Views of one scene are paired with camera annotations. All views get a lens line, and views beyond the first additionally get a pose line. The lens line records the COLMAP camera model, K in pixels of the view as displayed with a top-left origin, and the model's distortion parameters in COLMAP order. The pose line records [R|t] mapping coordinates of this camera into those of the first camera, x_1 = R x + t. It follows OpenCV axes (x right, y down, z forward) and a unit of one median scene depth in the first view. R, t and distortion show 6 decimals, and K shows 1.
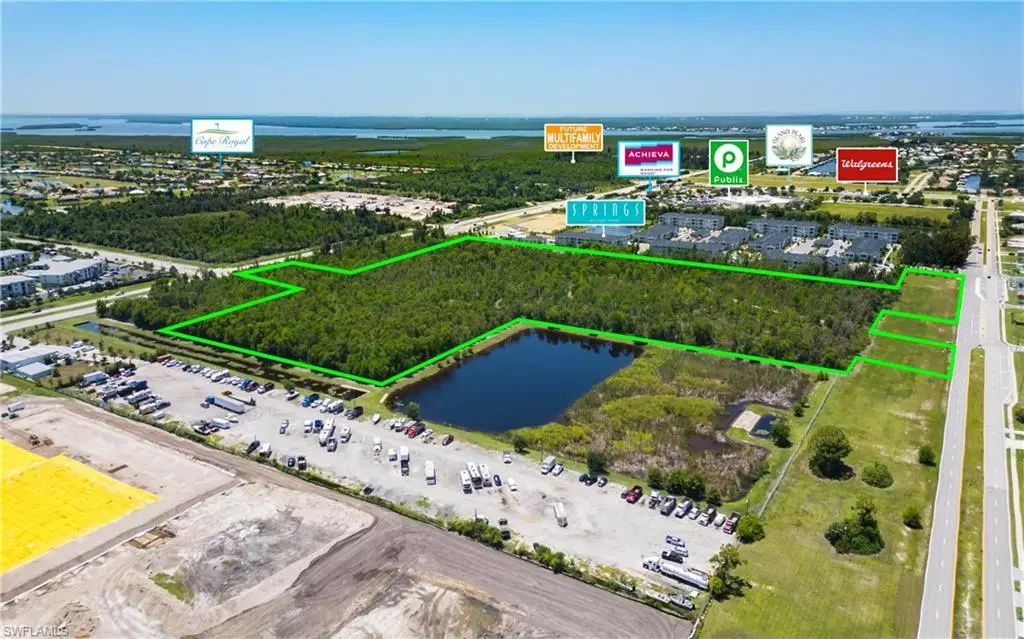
lens RADIAL K [[705.8, 0, 512.0], [0, 705.8, 319.5], [0, 0, 1]] dist [0.037413, 0.000574]
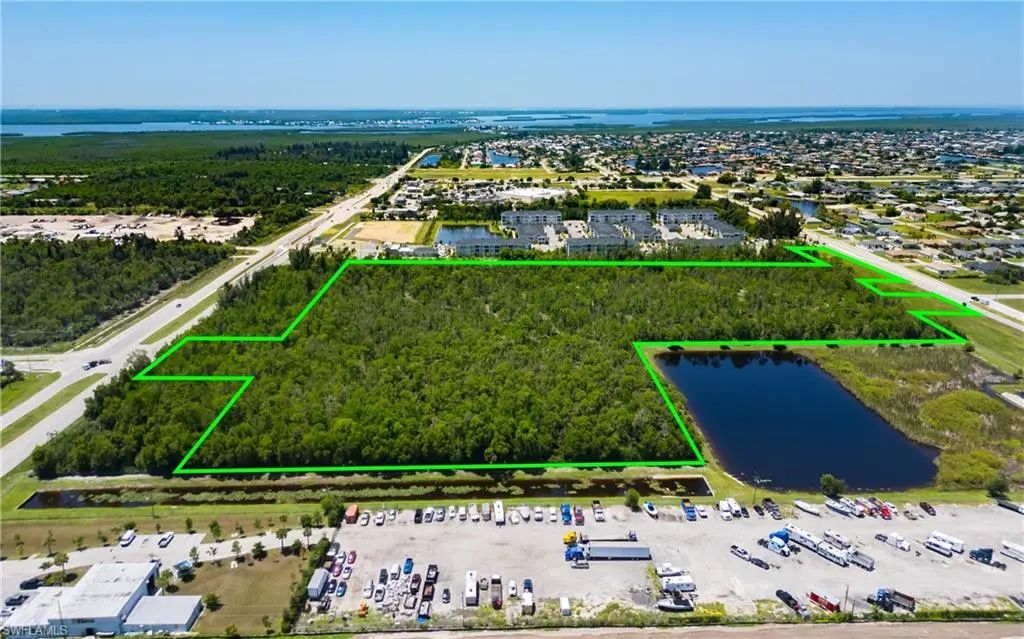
lens RADIAL K [[727.5, 0, 512.0], [0, 727.5, 319.5], [0, 0, 1]] dist [0.020193, -0.000259]
pose [[0.831823, -0.151386, 0.533997, -0.629843], [0.151560, 0.987475, 0.043856, -0.100659], [-0.533947, 0.044452, 0.844348, 0.394859]]
